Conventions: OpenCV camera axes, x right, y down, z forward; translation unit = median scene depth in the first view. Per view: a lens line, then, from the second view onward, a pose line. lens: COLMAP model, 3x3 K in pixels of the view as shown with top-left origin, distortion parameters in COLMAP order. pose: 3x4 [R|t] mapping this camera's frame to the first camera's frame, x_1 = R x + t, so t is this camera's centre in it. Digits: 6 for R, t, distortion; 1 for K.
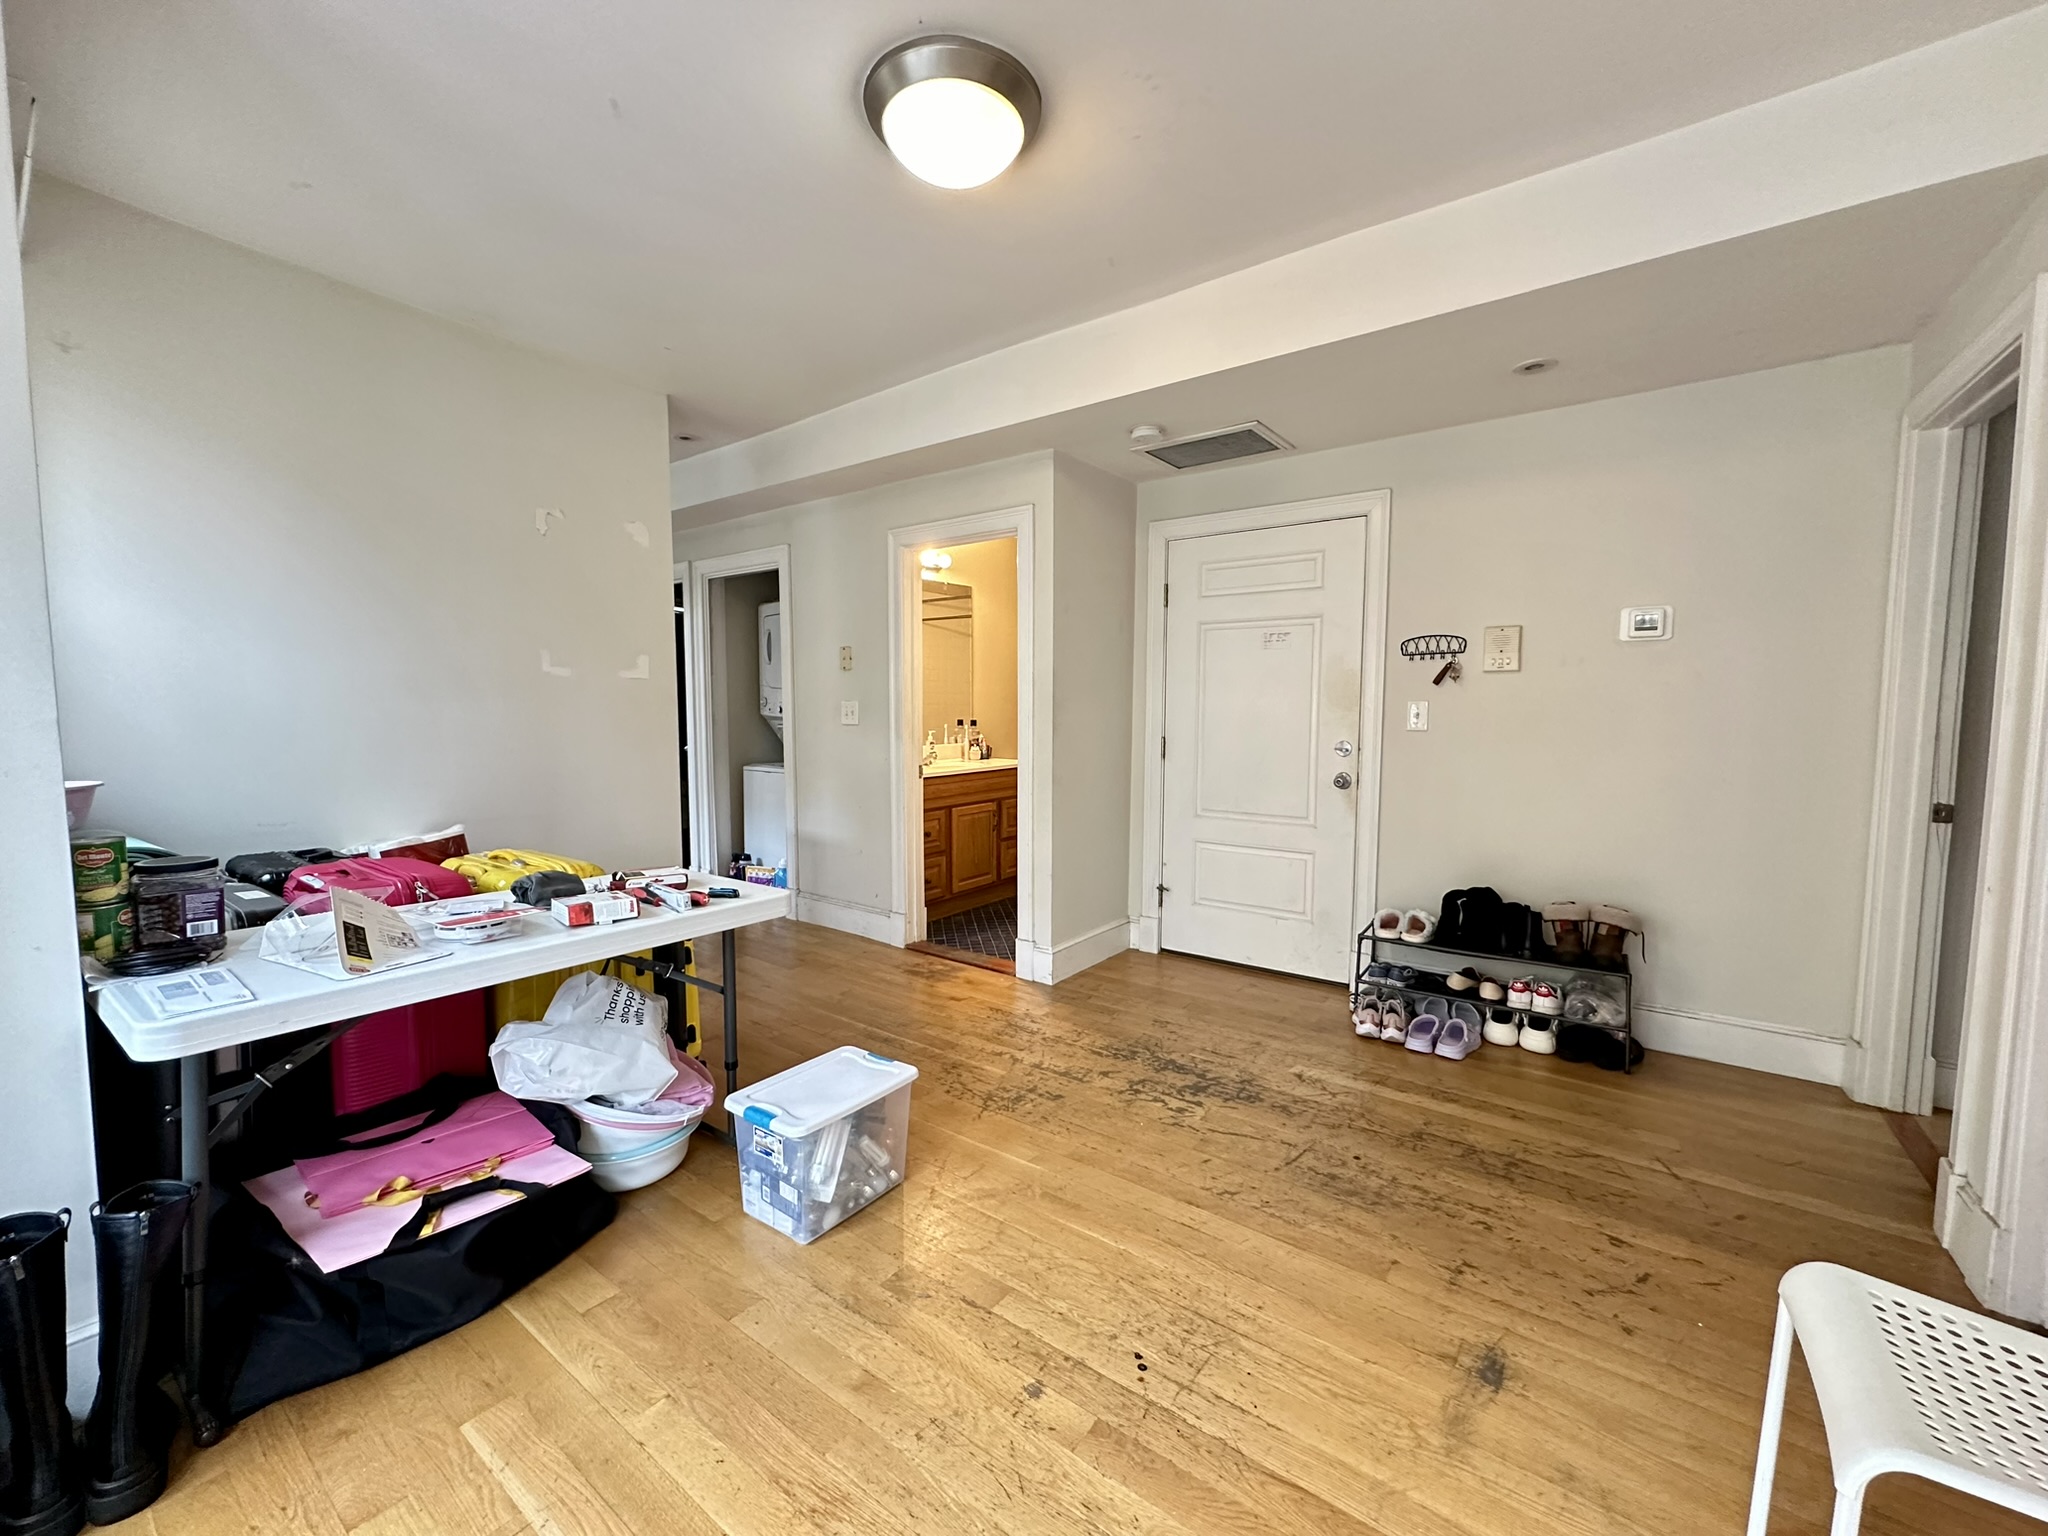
lens RADIAL K [[817.8, 0, 1025.5], [0, 817.8, 768.4], [0, 0, 1]] dist [-0.003815, -0.000076]
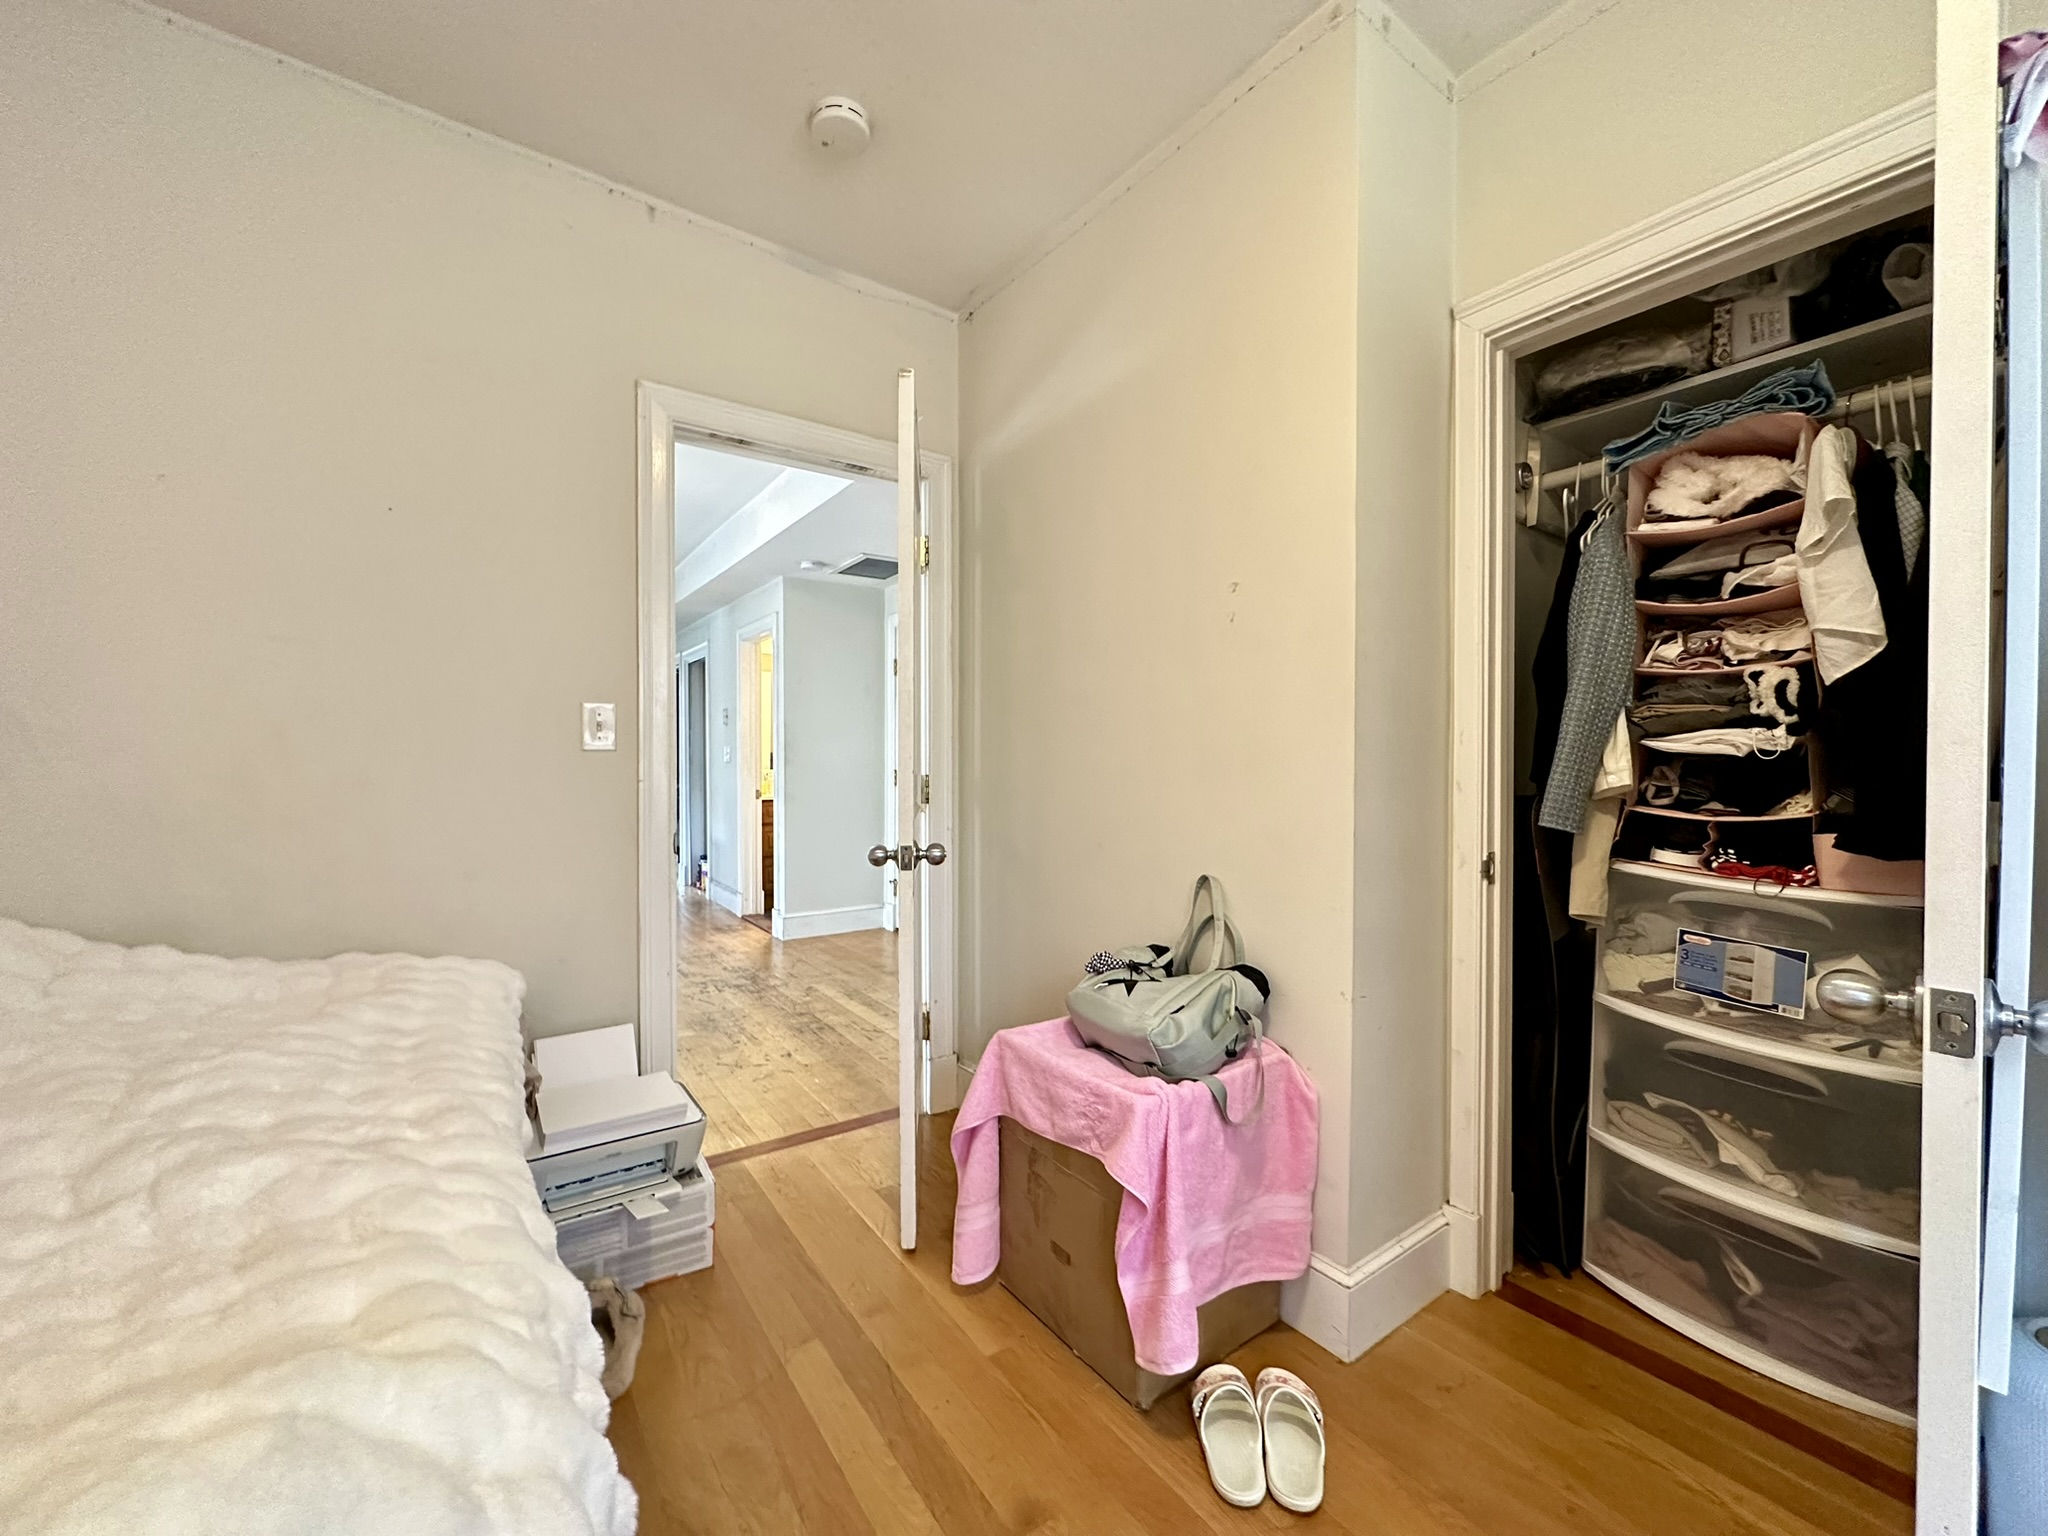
lens RADIAL K [[817.8, 0, 1026.3], [0, 817.8, 769.2], [0, 0, 1]] dist [-0.003815, -0.000076]
pose [[0.949835, 0.003180, -0.312735, 1.091242], [-0.023559, 0.997835, -0.061409, 0.052397], [0.311862, 0.065696, 0.947853, -0.306507]]
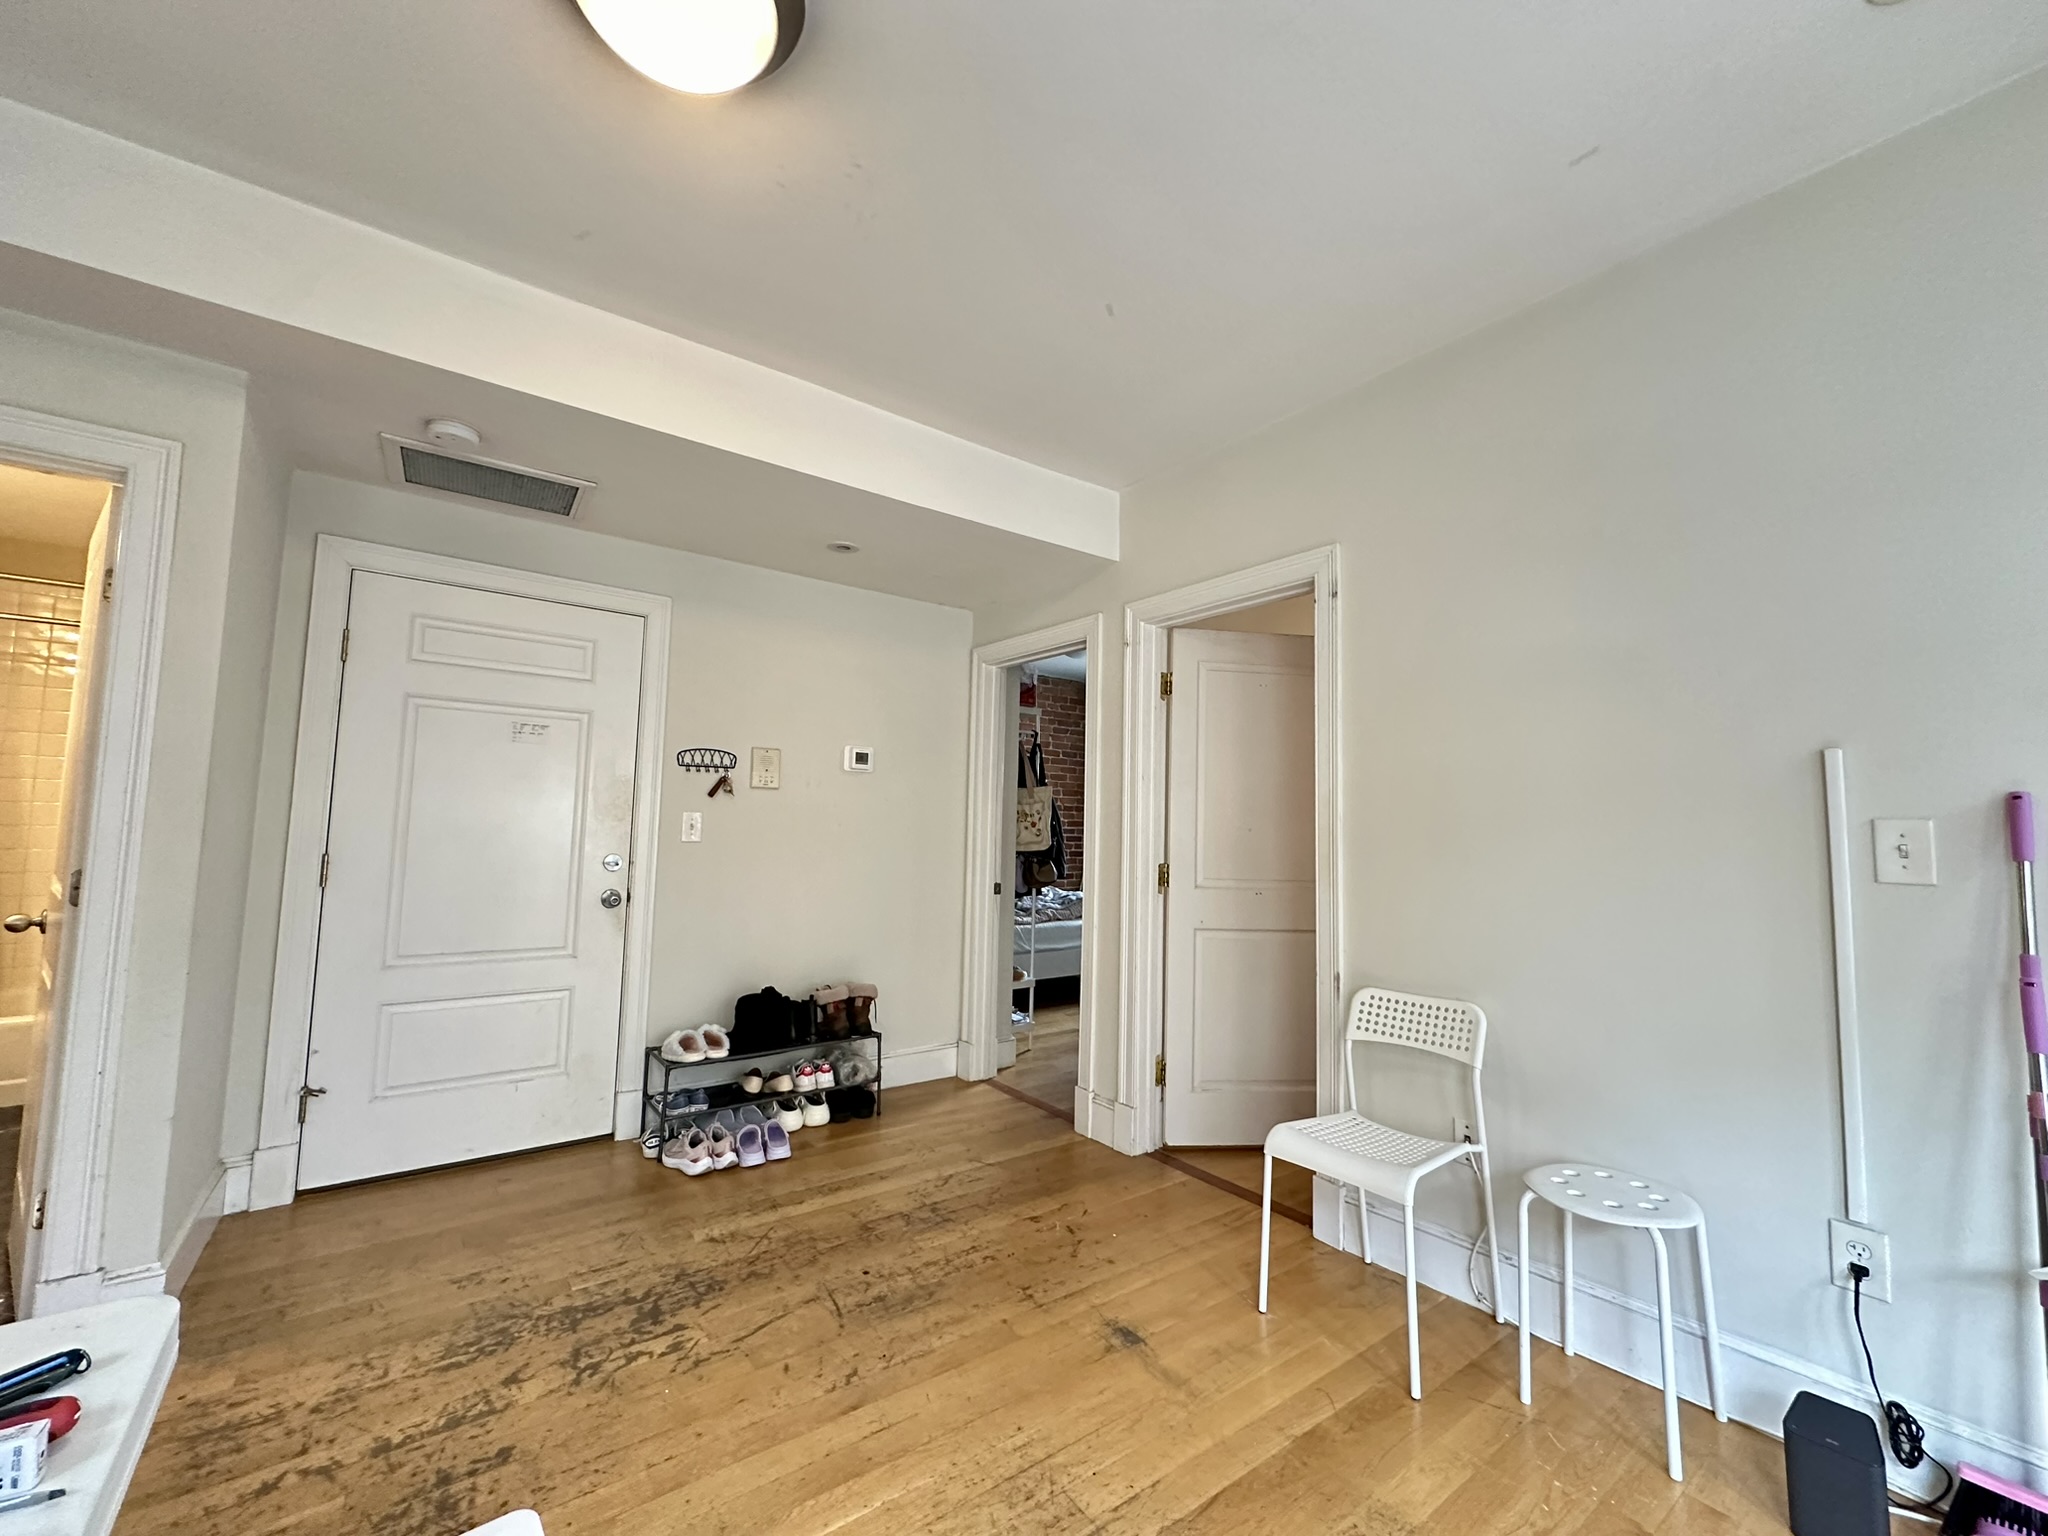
lens RADIAL K [[817.8, 0, 1011.9], [0, 817.8, 767.2], [0, 0, 1]] dist [-0.003815, -0.000076]
pose [[0.292391, 0.077125, 0.953184, -0.407243], [0.047306, 0.994356, -0.094967, -0.026293], [-0.955128, 0.072859, 0.287092, 0.374048]]
